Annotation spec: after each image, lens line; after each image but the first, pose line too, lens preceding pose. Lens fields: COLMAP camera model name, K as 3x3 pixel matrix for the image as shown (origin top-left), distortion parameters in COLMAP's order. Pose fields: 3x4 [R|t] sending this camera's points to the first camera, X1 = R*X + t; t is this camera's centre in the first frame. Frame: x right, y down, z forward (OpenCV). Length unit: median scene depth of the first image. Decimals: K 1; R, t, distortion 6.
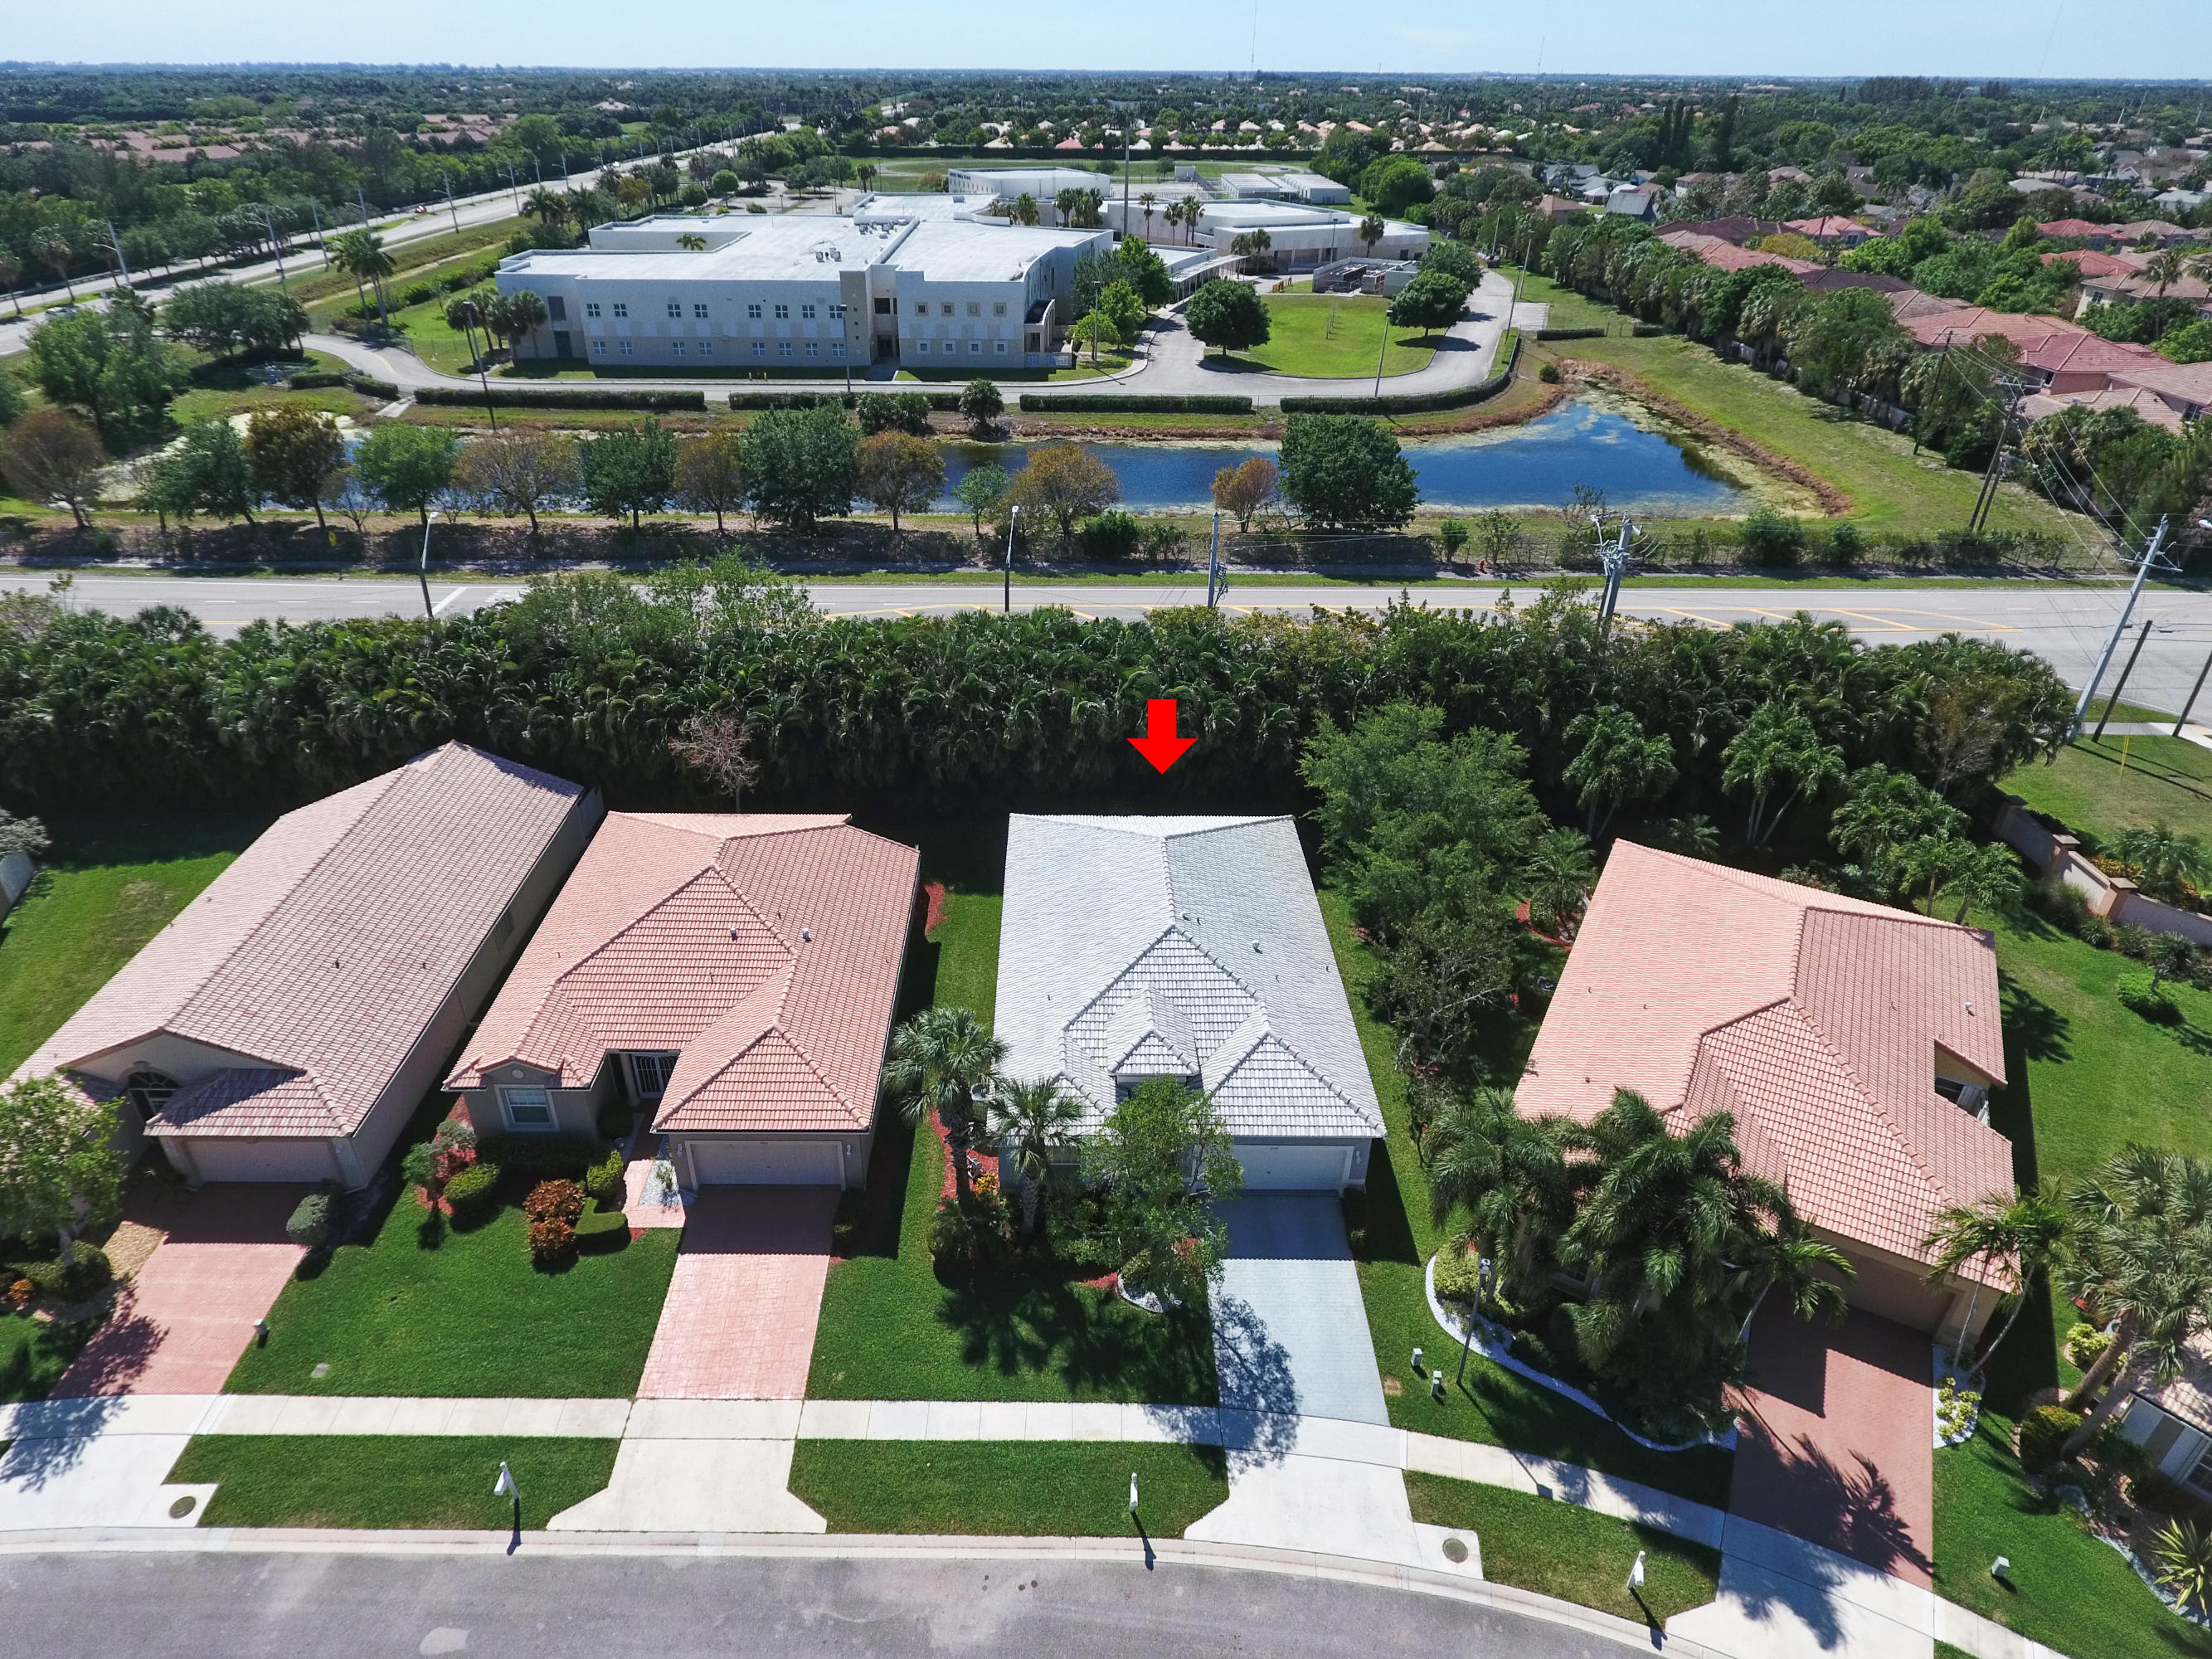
lens RADIAL K [[1298.0, 0, 1071.9], [0, 1298.0, 824.5], [0, 0, 1]] dist [0.001352, -0.002358]
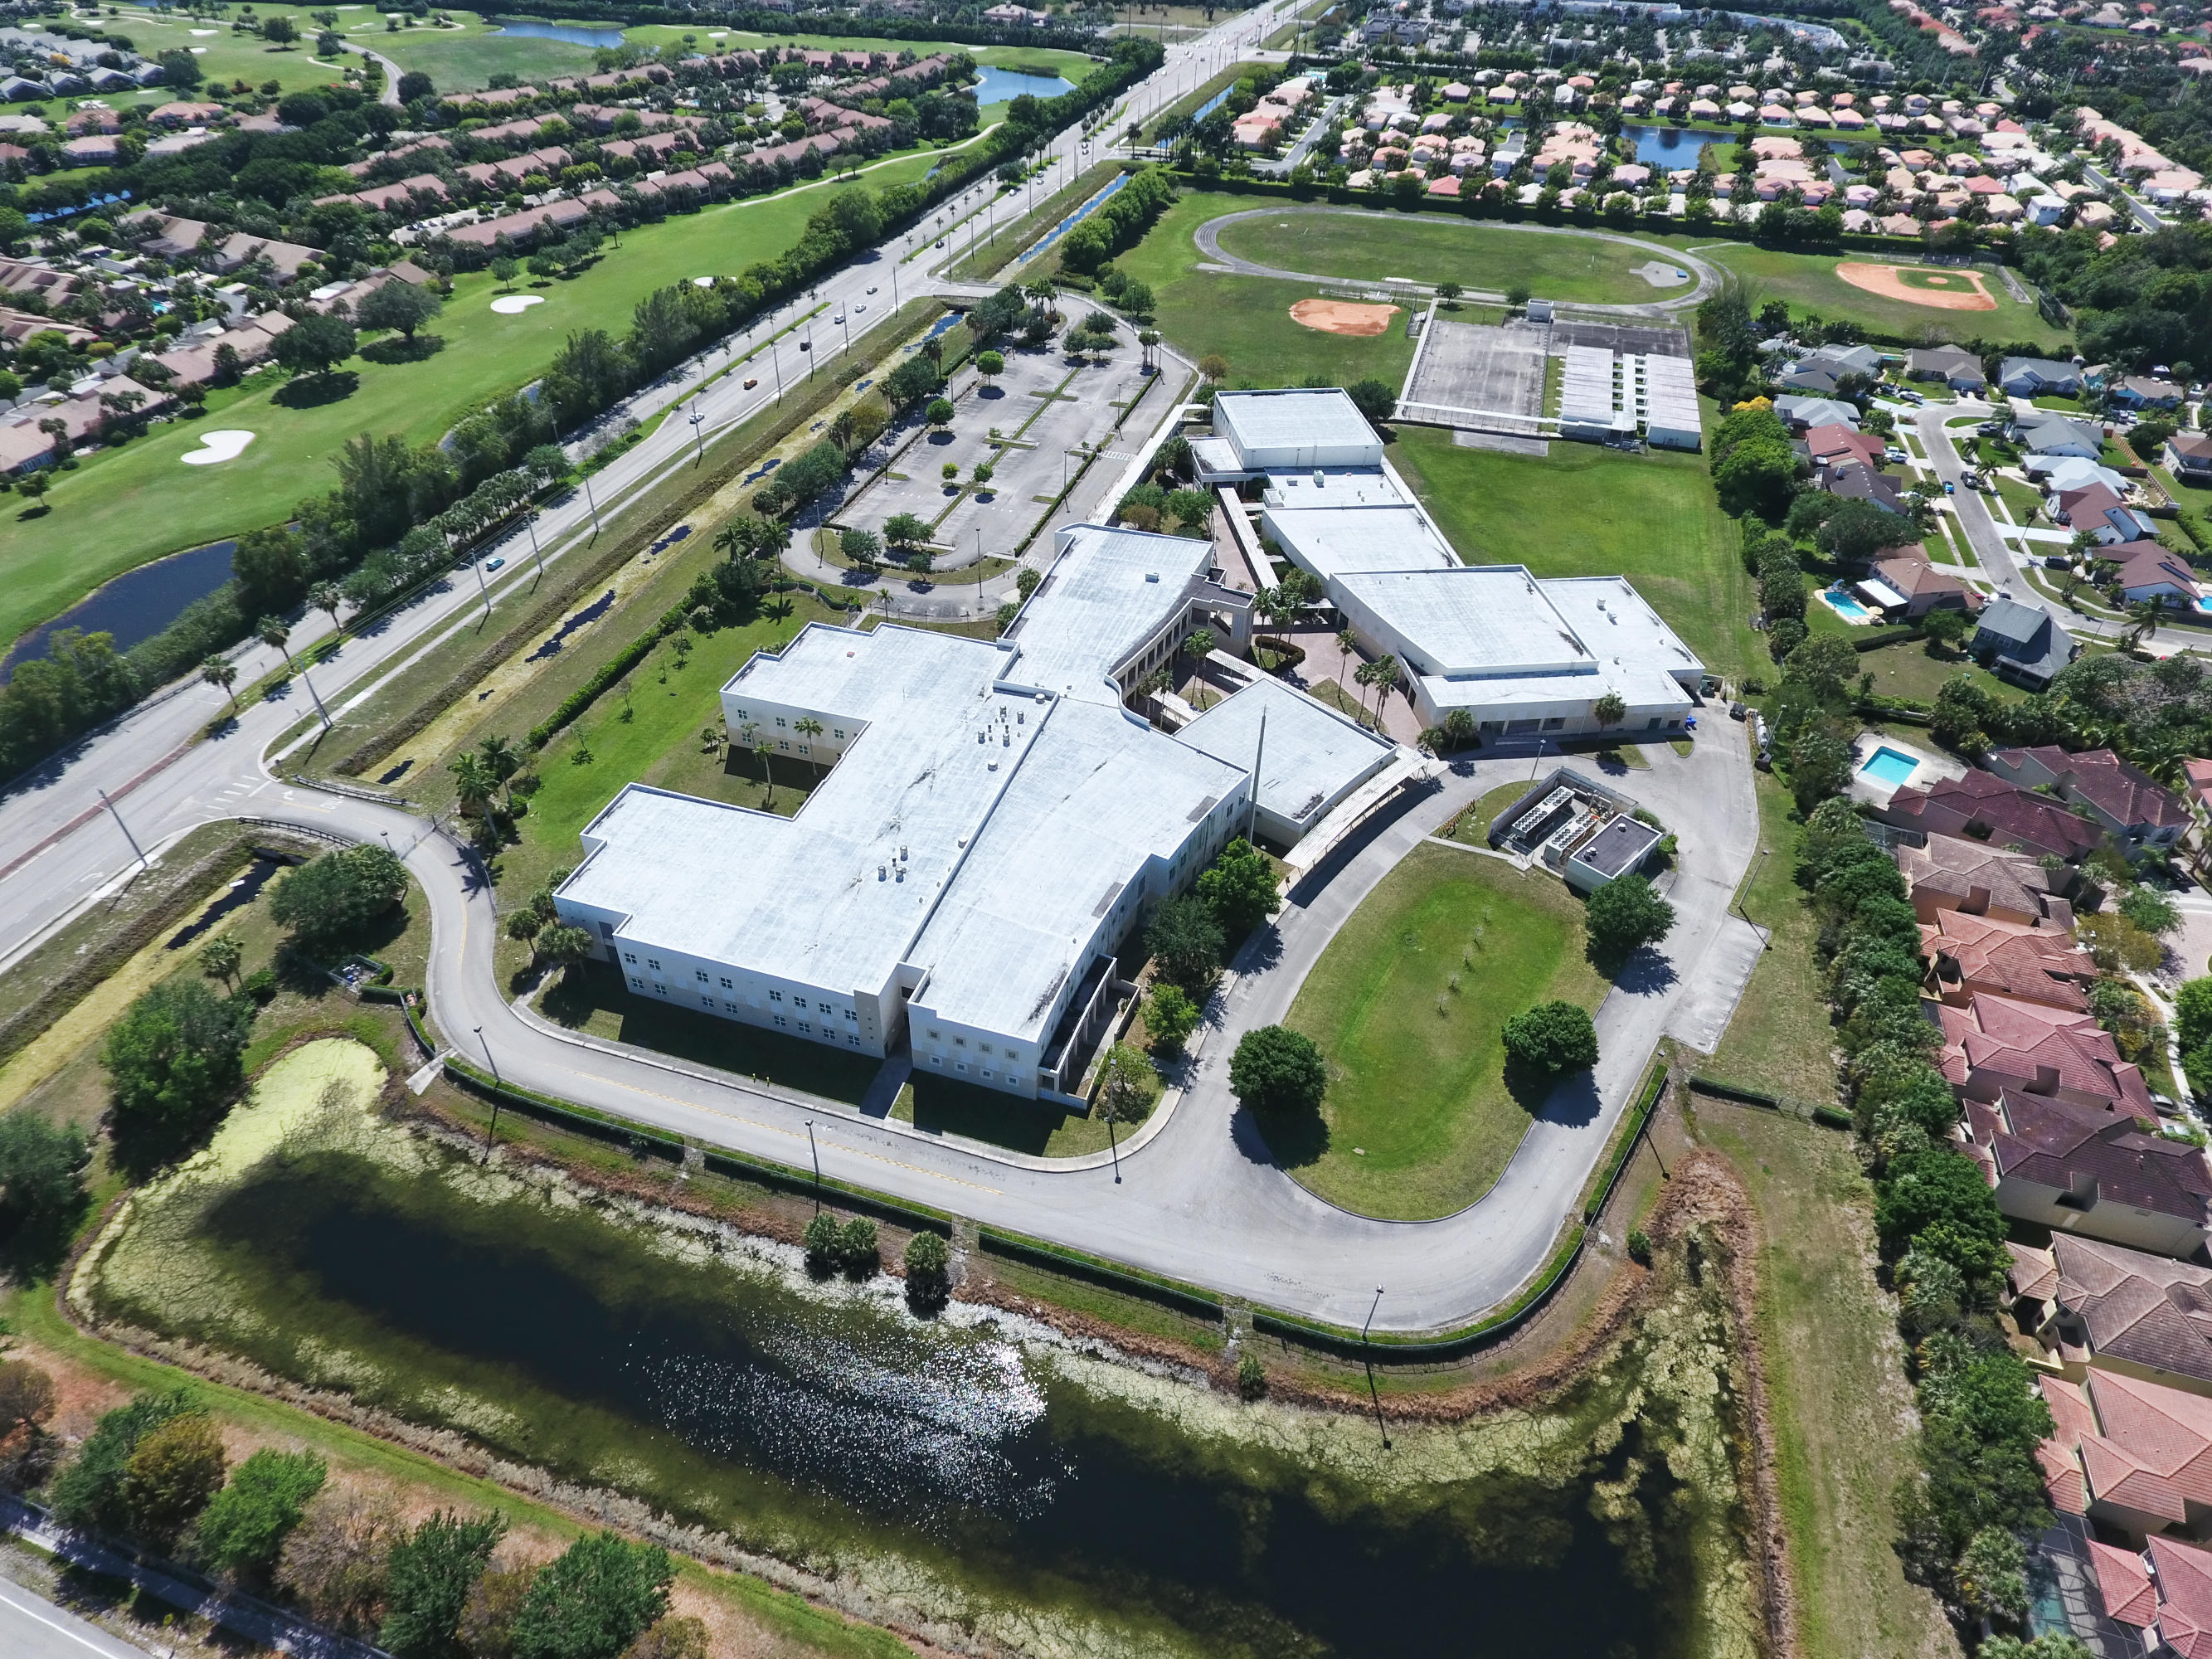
lens RADIAL K [[1298.0, 0, 1071.9], [0, 1298.0, 824.5], [0, 0, 1]] dist [0.001352, -0.002358]
pose [[0.951636, 0.195708, -0.236828, 0.564467], [-0.157105, 0.972435, 0.172305, -2.342737], [0.264021, -0.126765, 0.956150, 0.480195]]
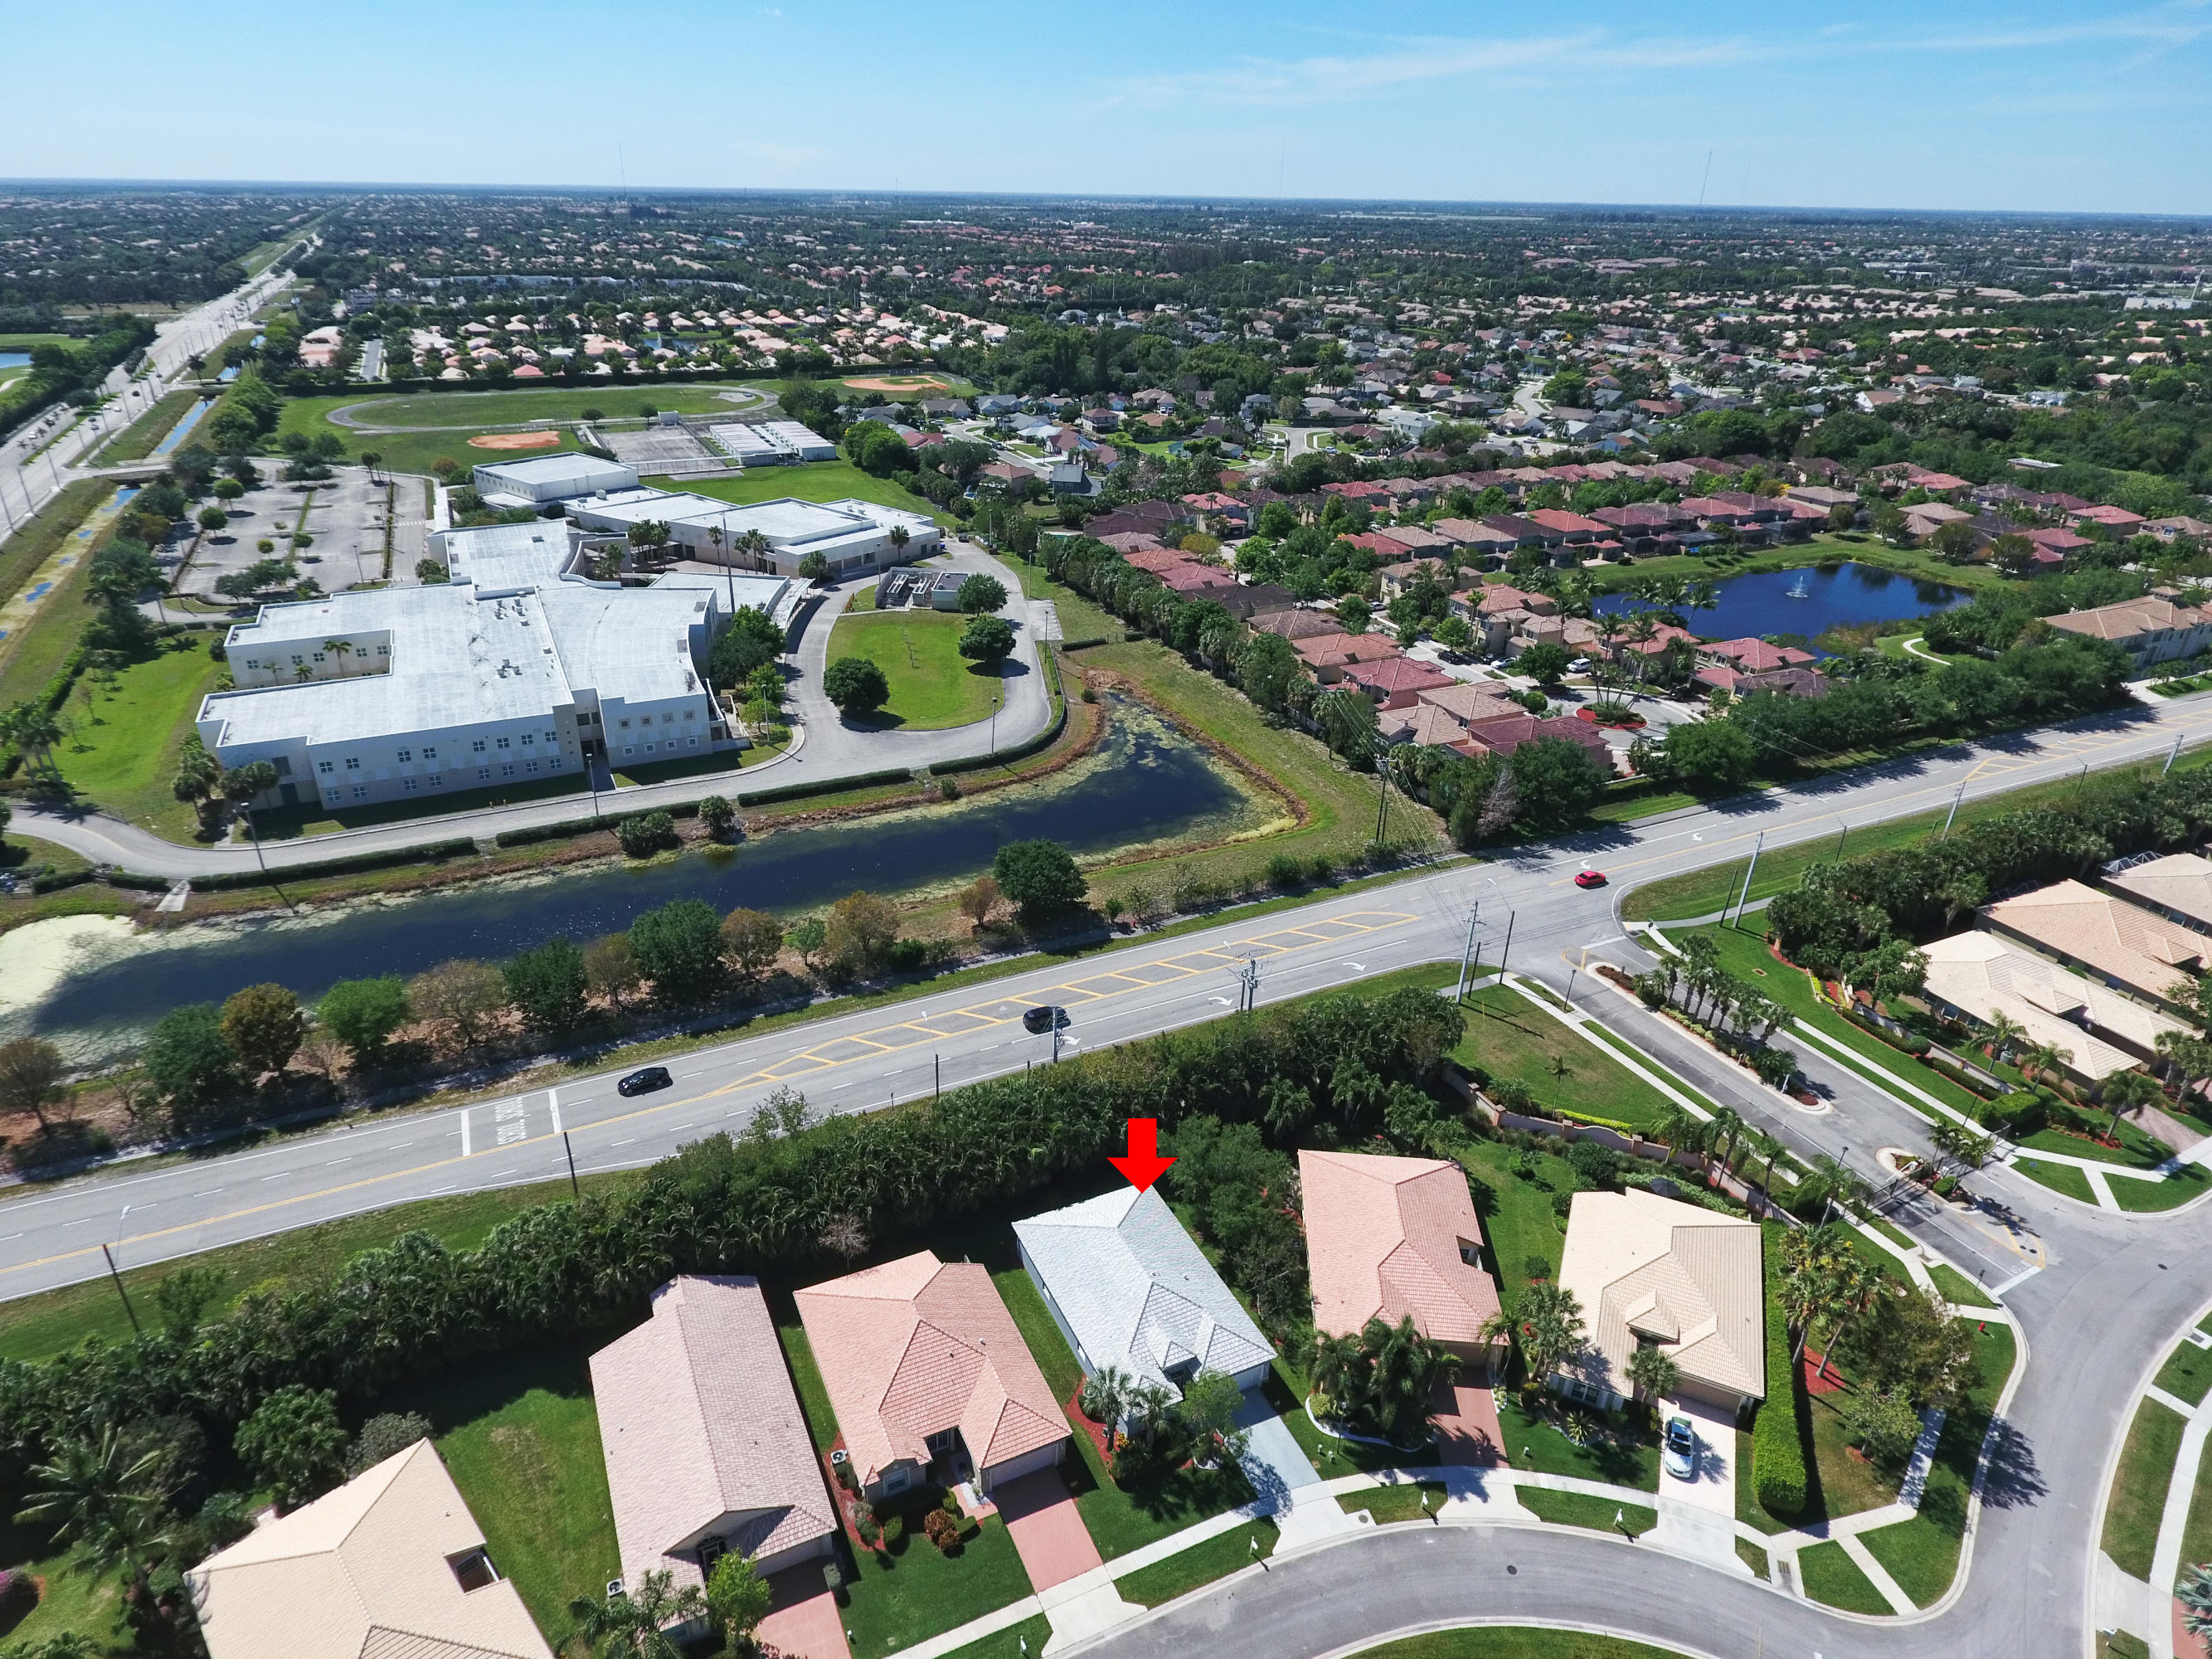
lens RADIAL K [[1298.0, 0, 1071.9], [0, 1298.0, 824.5], [0, 0, 1]] dist [0.001352, -0.002358]
pose [[0.908172, -0.177268, 0.379208, -0.693544], [0.200185, 0.979522, -0.021530, -0.616254], [-0.367626, 0.095465, 0.925061, -0.944930]]
